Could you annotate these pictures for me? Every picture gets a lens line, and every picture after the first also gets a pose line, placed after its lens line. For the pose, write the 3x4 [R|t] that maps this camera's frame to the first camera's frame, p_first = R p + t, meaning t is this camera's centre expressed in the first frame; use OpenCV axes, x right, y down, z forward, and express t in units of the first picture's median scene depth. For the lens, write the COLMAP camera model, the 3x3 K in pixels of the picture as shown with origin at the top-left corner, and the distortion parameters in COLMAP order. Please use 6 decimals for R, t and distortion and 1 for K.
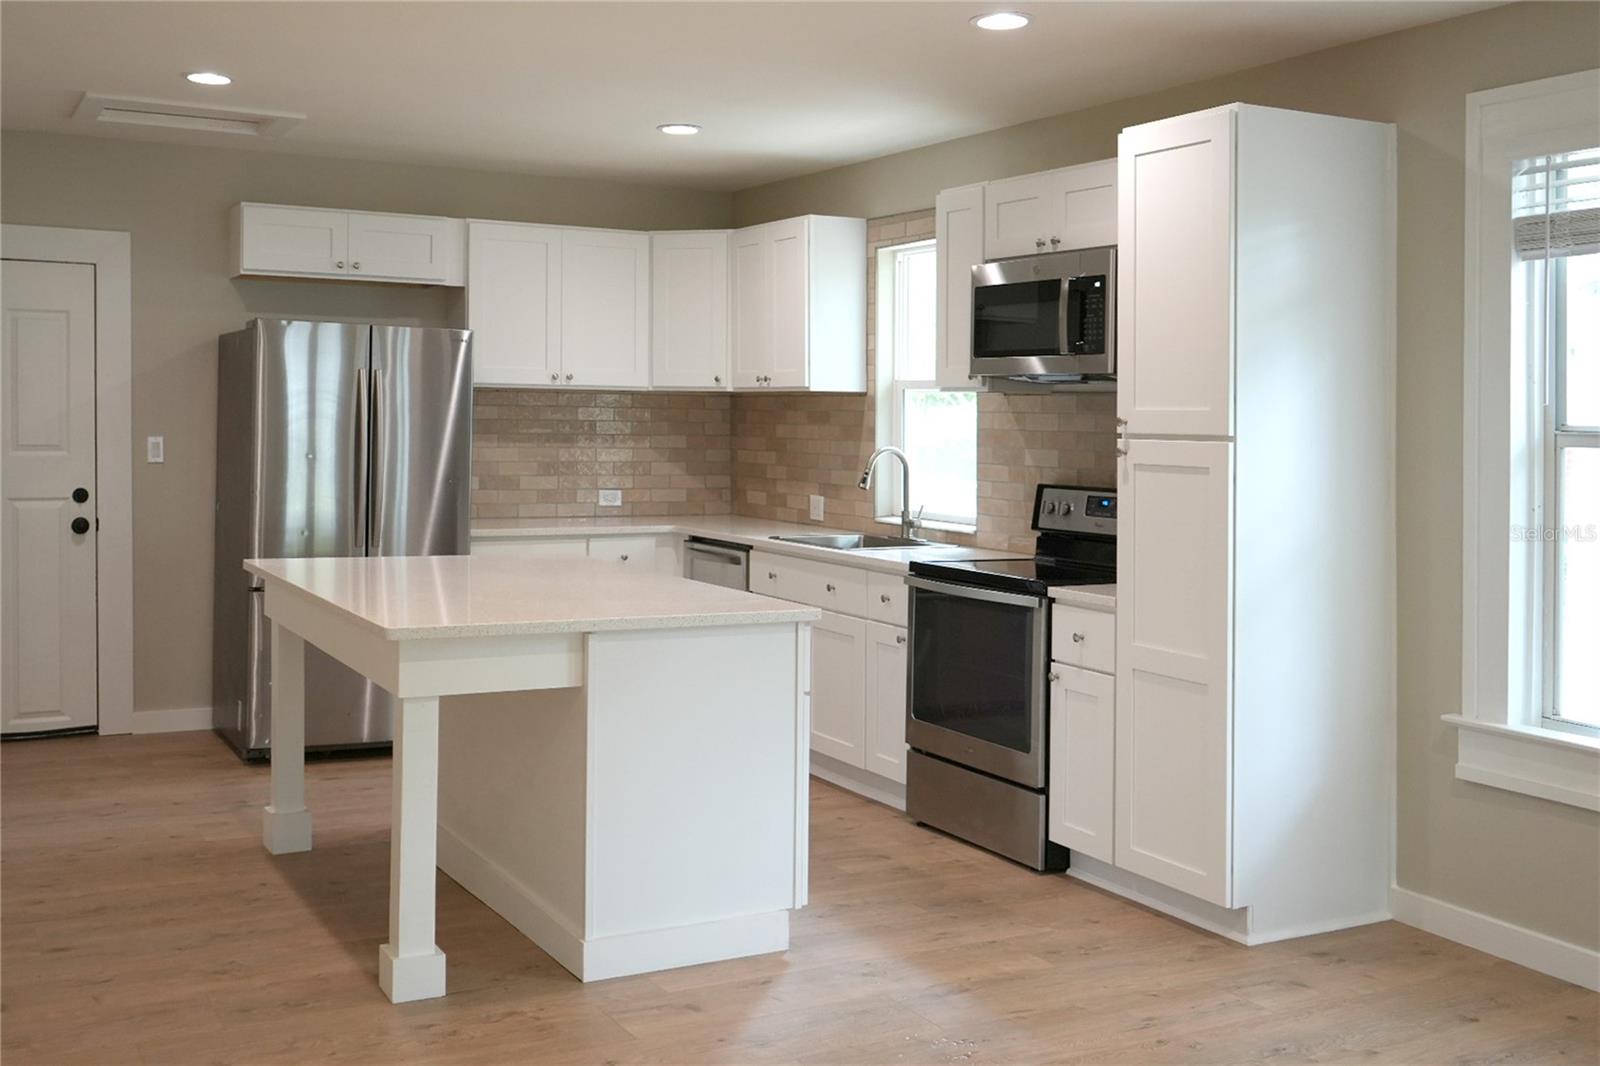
lens RADIAL K [[1946.4, 0, 798.4], [0, 1946.4, 418.5], [0, 0, 1]] dist [-0.022589, -0.012745]
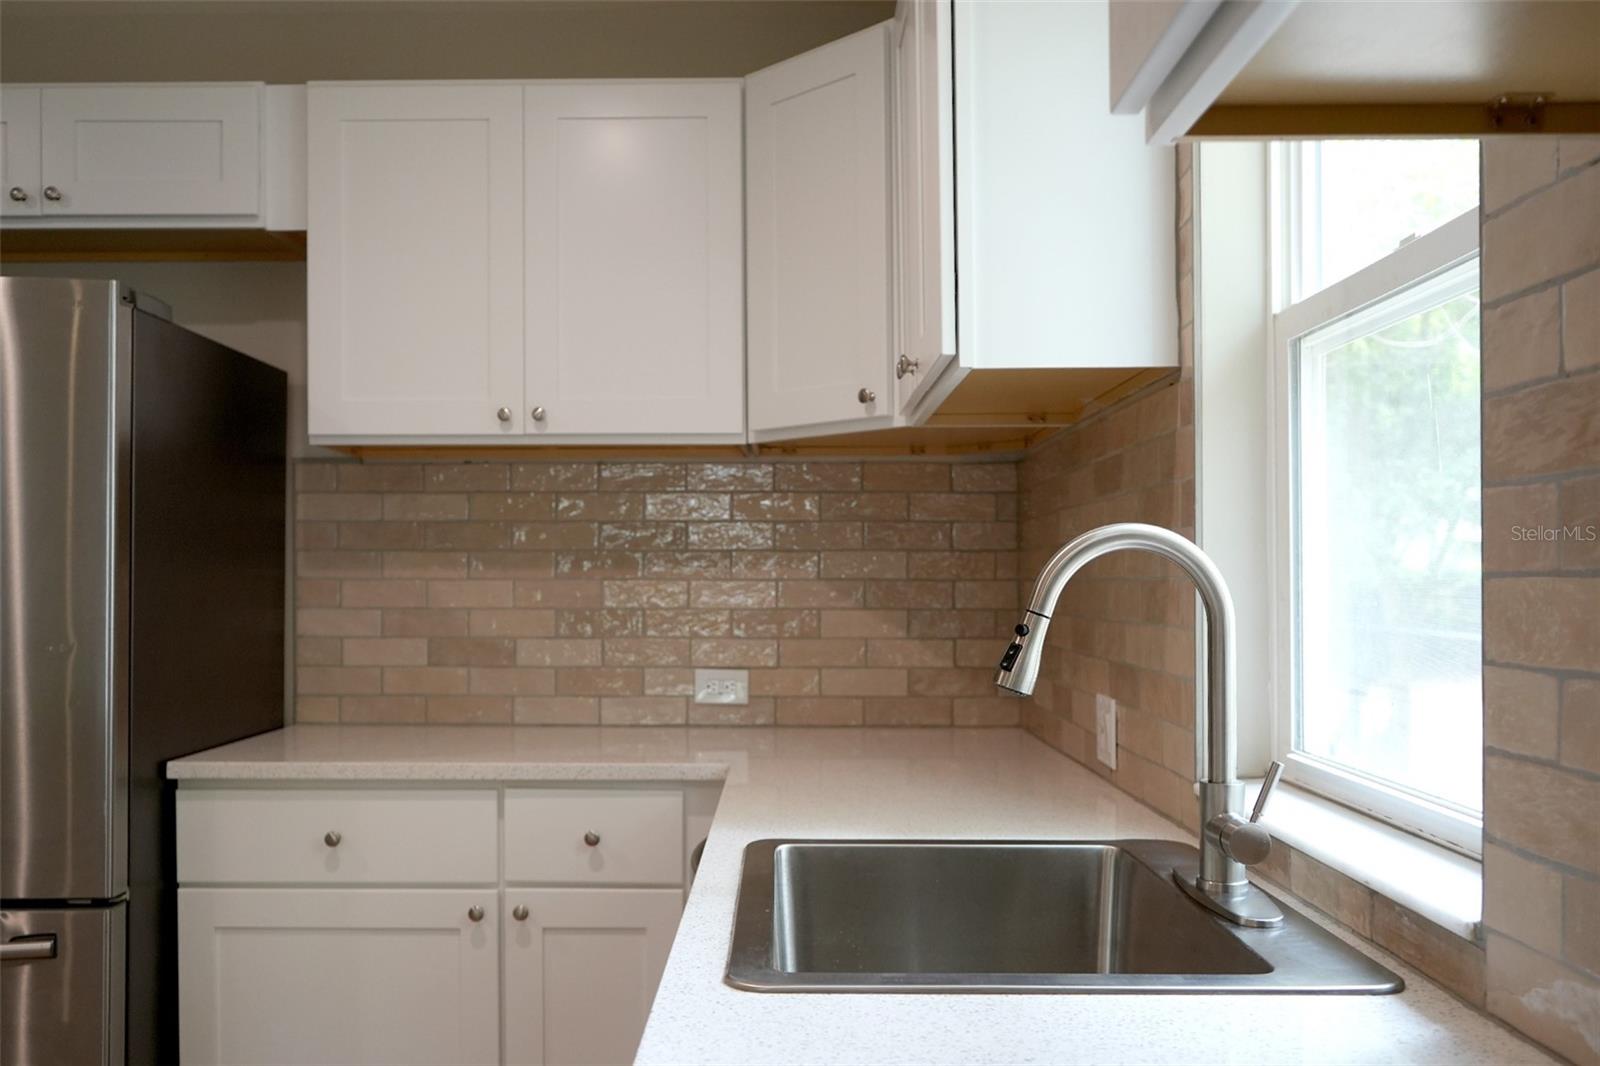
lens RADIAL K [[1341.2, 0, 798.1], [0, 1341.2, 604.1], [0, 0, 1]] dist [-0.002001, -0.001588]
pose [[0.841568, -0.010763, -0.540044, 0.098700], [0.010825, 0.999937, -0.003060, 0.023835], [0.540043, -0.003271, 0.841631, 0.792804]]
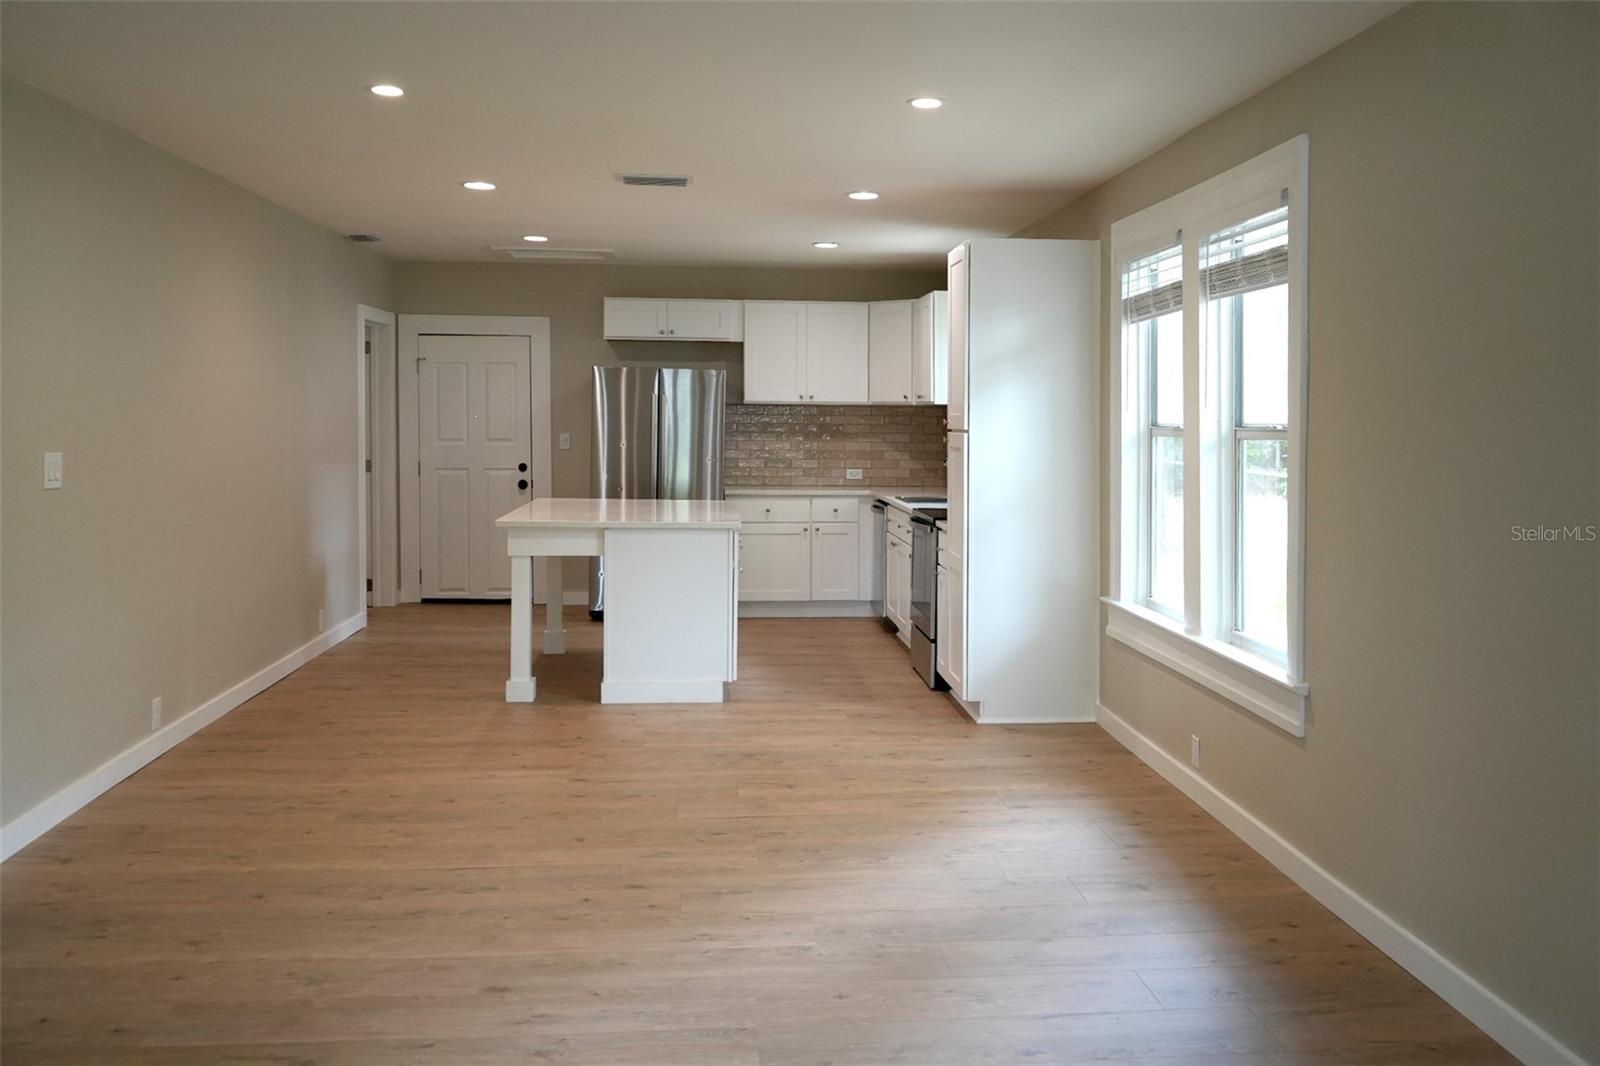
lens RADIAL K [[1946.4, 0, 798.4], [0, 1946.4, 418.5], [0, 0, 1]] dist [-0.022589, -0.012745]
pose [[0.891478, -0.005962, -0.453025, 0.605821], [0.003516, 0.999974, -0.006242, 0.006533], [0.453051, 0.003972, 0.891476, -0.429866]]
